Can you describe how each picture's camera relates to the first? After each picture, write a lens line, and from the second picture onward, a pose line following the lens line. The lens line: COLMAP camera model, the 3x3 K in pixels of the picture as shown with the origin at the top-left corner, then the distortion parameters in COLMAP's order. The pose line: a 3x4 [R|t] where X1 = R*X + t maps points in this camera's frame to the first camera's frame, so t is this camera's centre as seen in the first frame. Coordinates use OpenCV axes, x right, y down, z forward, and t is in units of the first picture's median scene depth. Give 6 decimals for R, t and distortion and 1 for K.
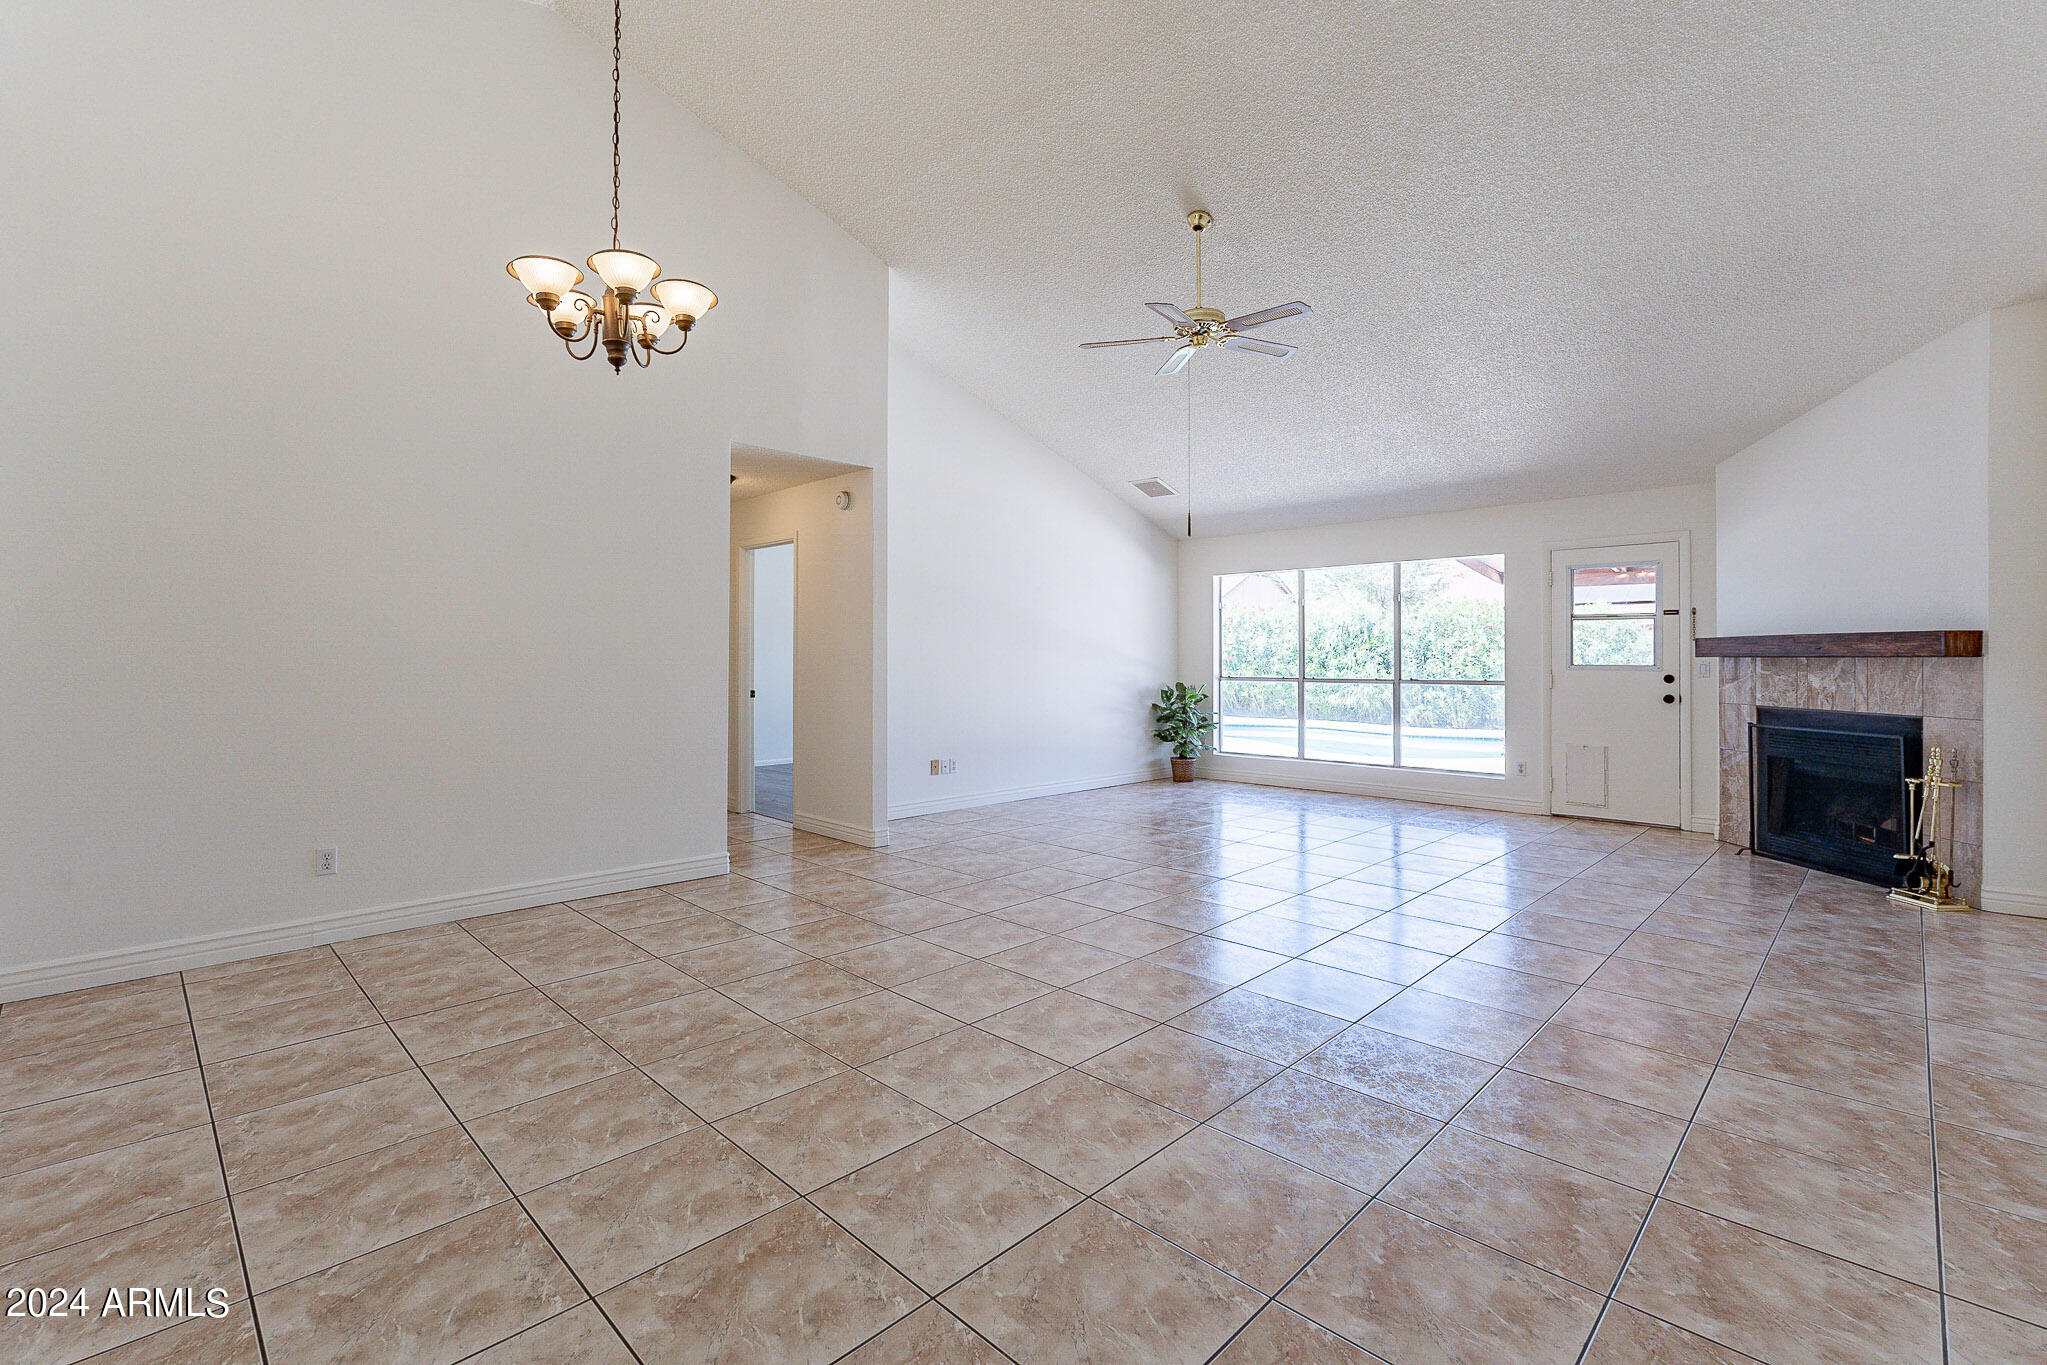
lens RADIAL K [[901.6, 0, 1023.5], [0, 901.6, 682.5], [0, 0, 1]] dist [-0.005509, -0.000854]
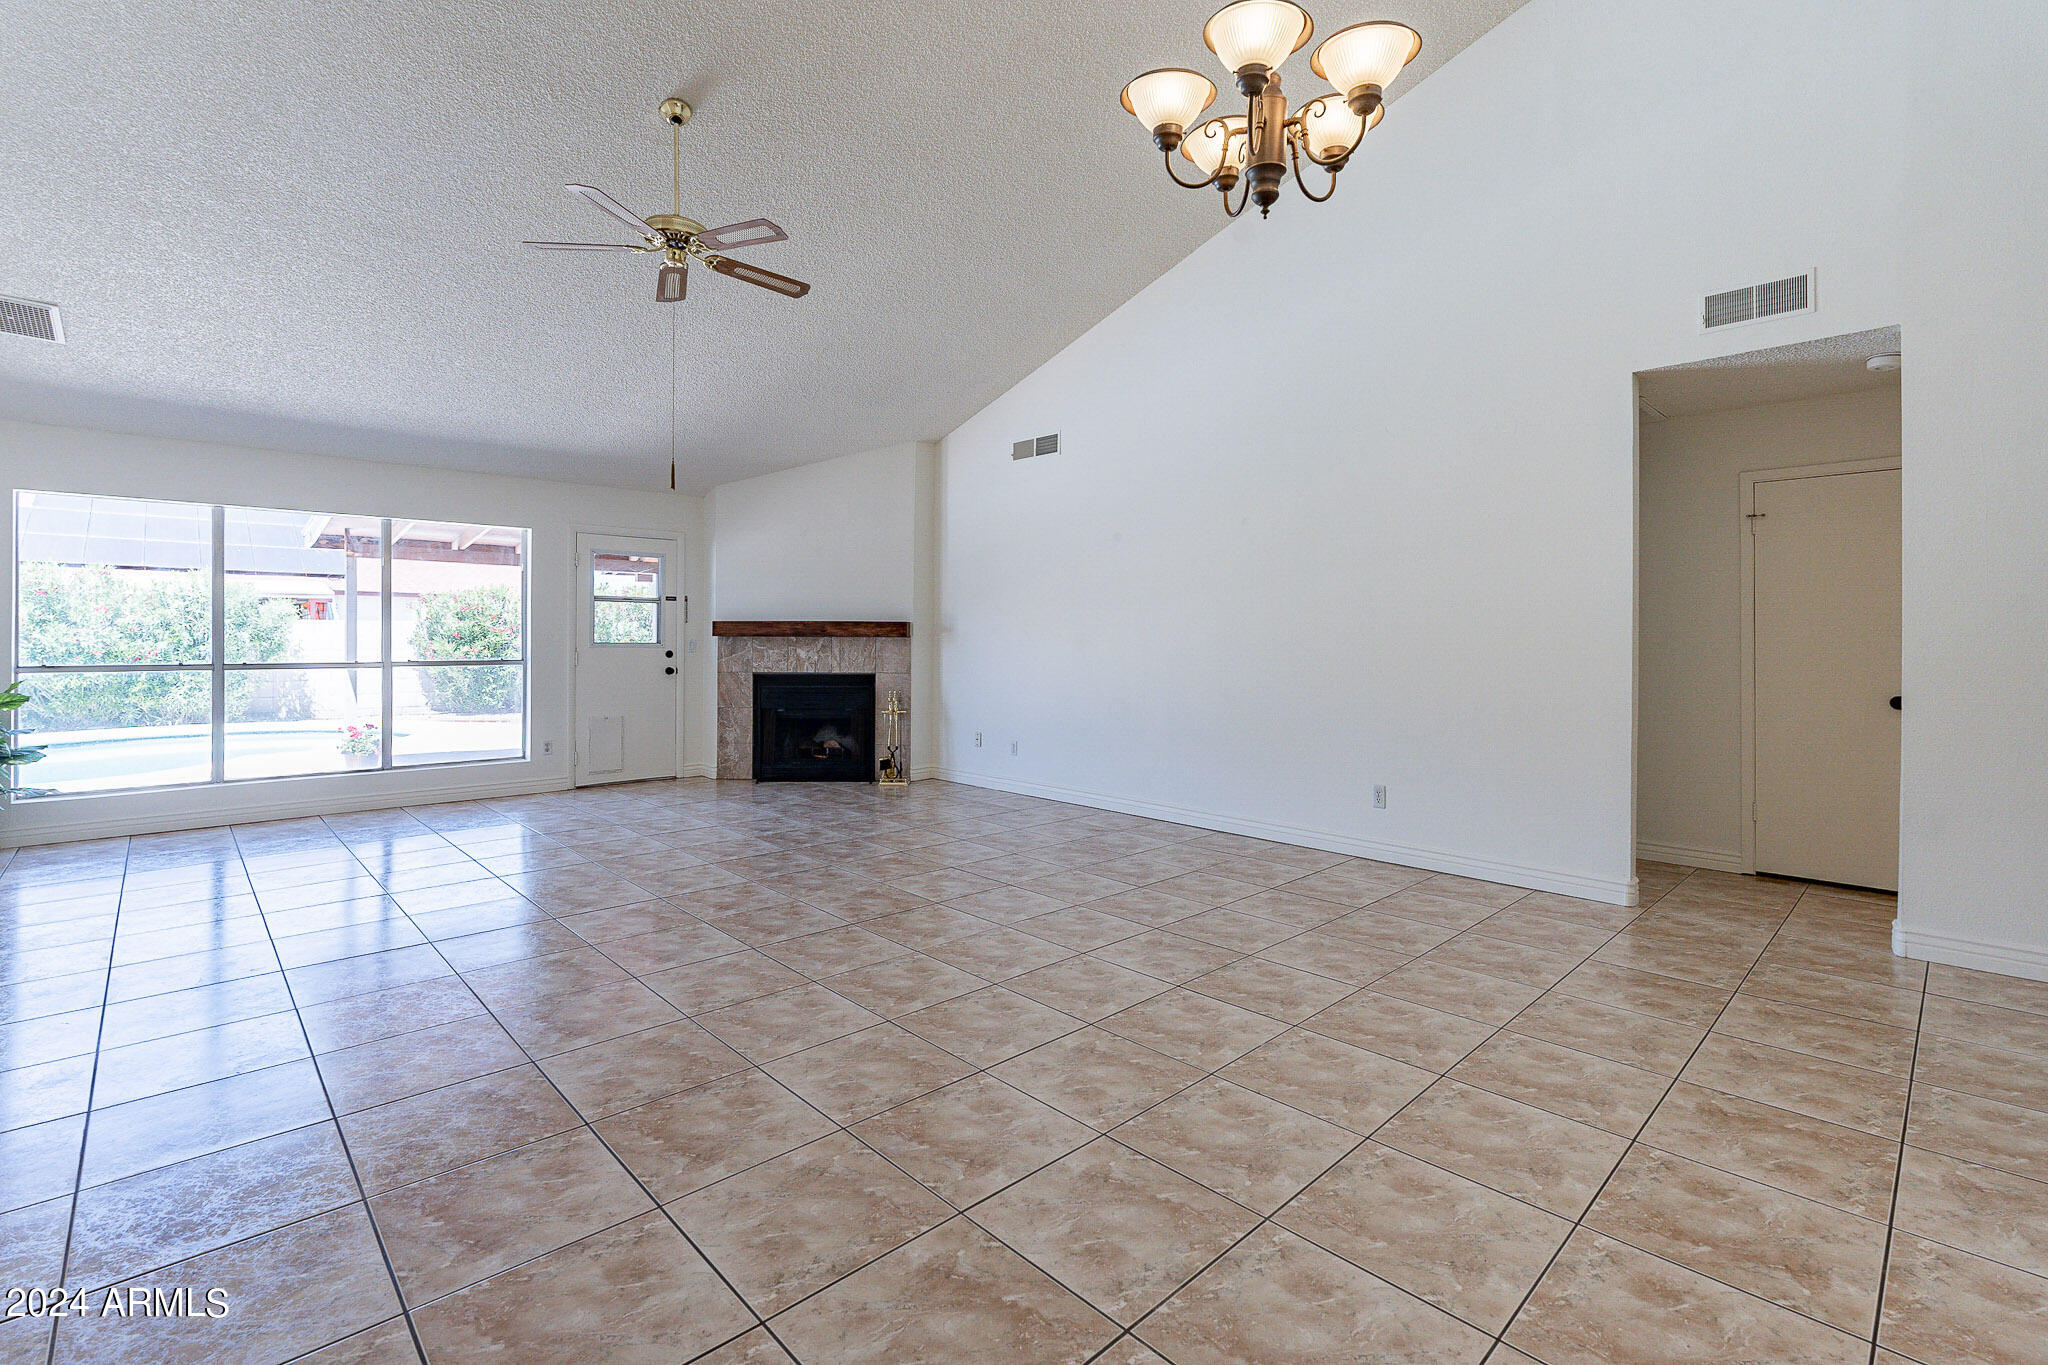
lens RADIAL K [[909.7, 0, 1023.6], [0, 909.7, 600.8], [0, 0, 1]] dist [-0.008222, 0.000090]
pose [[0.031013, 0.041139, 0.998672, -0.524961], [0.023023, 0.998858, -0.041862, -0.014678], [-0.999254, 0.024290, 0.030030, 0.520523]]
